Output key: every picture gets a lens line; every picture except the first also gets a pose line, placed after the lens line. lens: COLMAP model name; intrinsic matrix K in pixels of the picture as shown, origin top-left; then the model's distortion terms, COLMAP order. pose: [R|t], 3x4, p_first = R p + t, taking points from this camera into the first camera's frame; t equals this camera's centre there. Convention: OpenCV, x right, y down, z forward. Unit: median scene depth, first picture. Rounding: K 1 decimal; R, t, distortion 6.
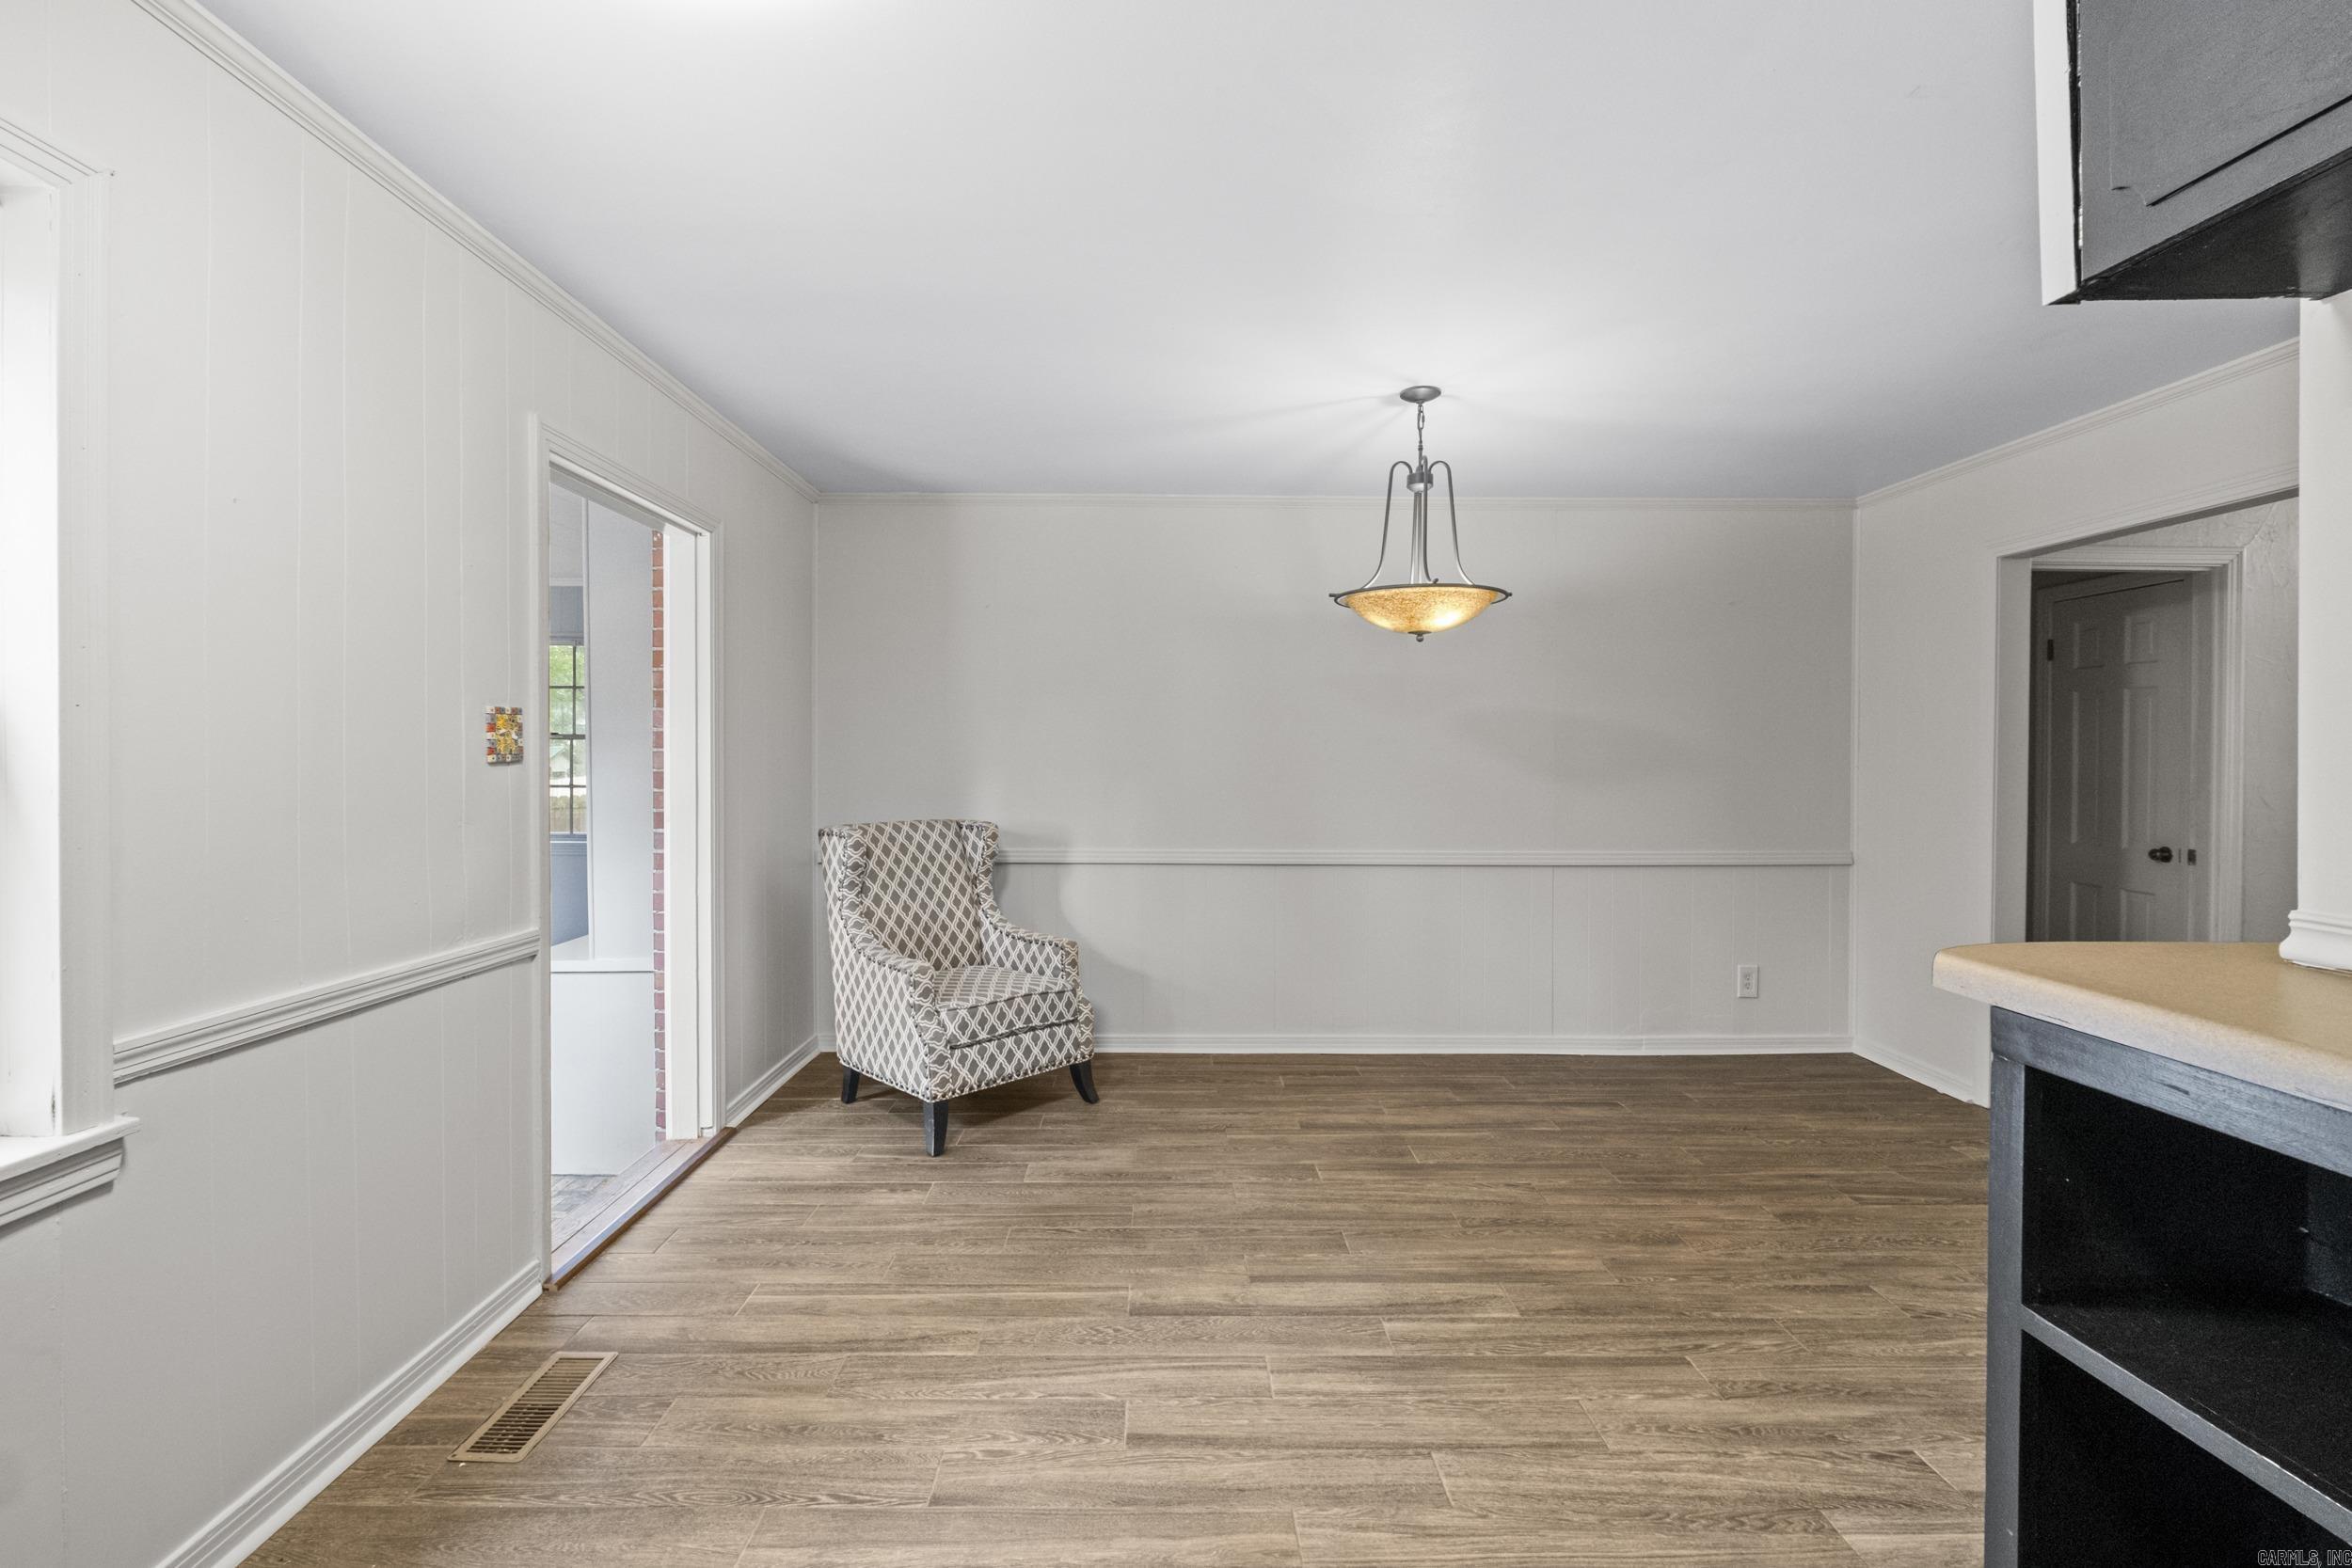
lens RADIAL K [[1024.0, 0, 1161.0], [0, 1024.0, 762.4], [0, 0, 1]] dist [-0.004071, -0.000660]
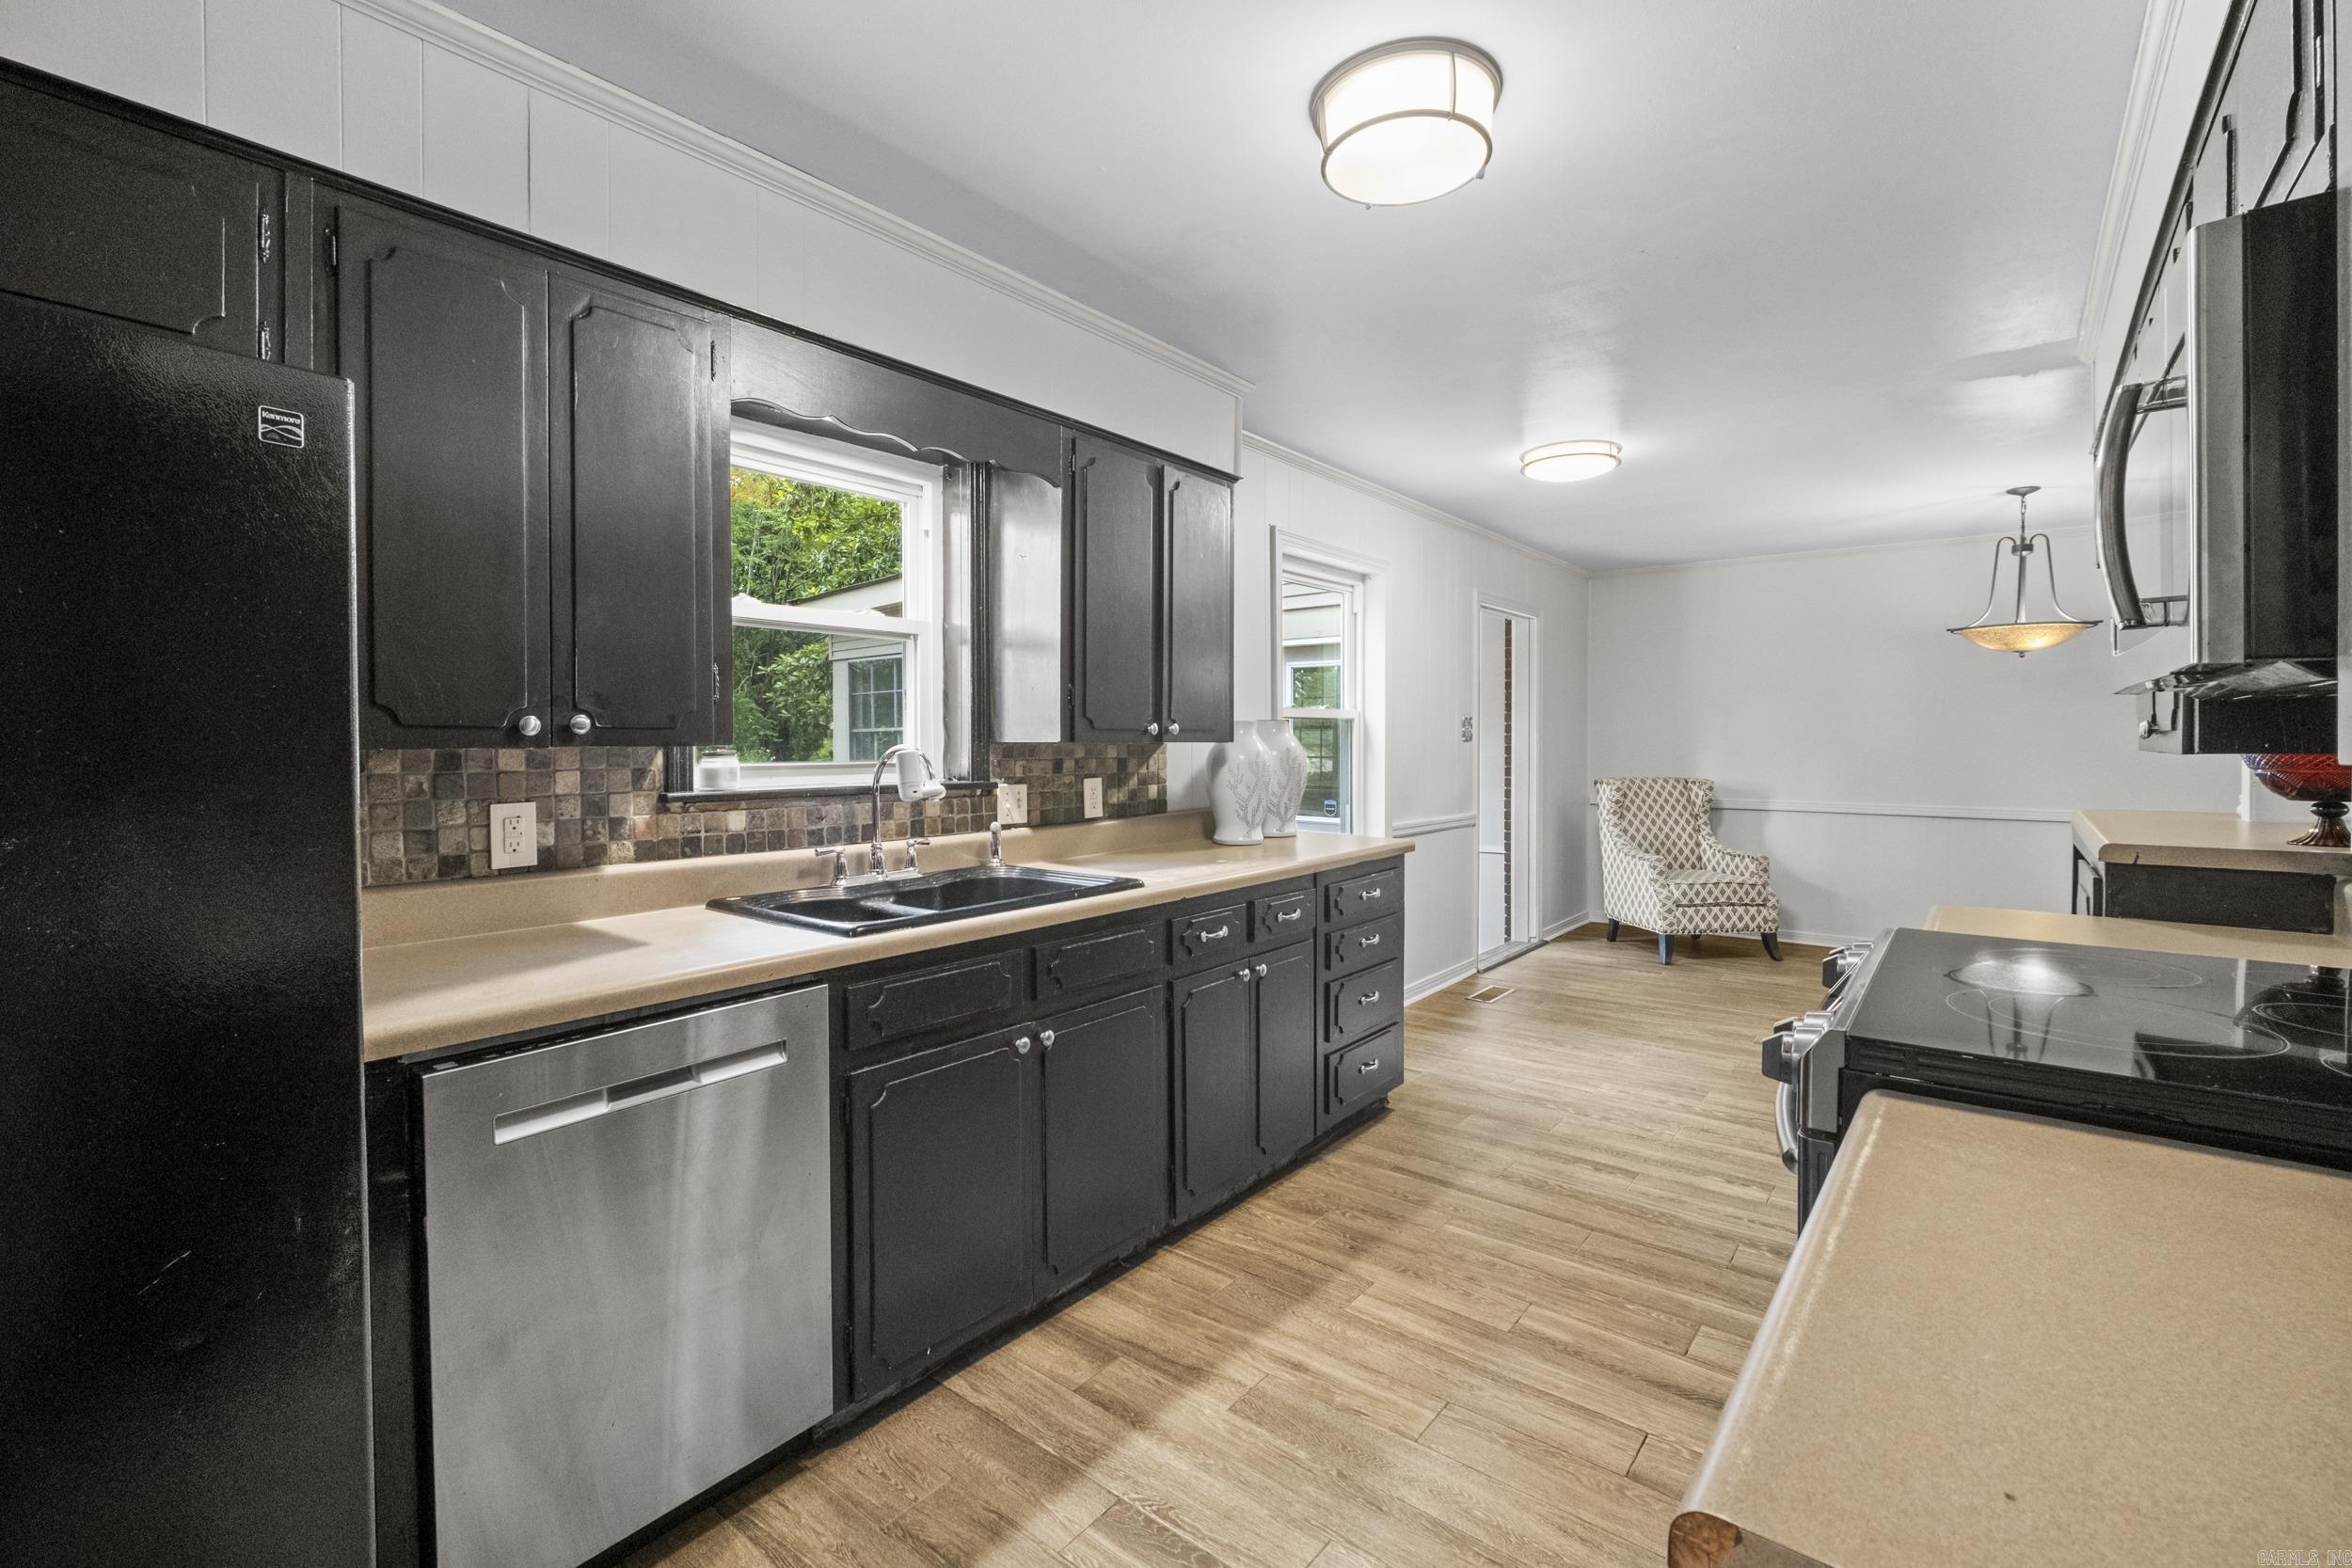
lens RADIAL K [[1024.0, 0, 1161.0], [0, 1024.0, 762.4], [0, 0, 1]] dist [-0.004071, -0.000660]
pose [[0.771567, 0.009425, -0.636079, 0.231840], [0.001332, 0.999864, 0.016430, 0.008259], [0.636147, -0.013524, 0.771449, -0.931851]]
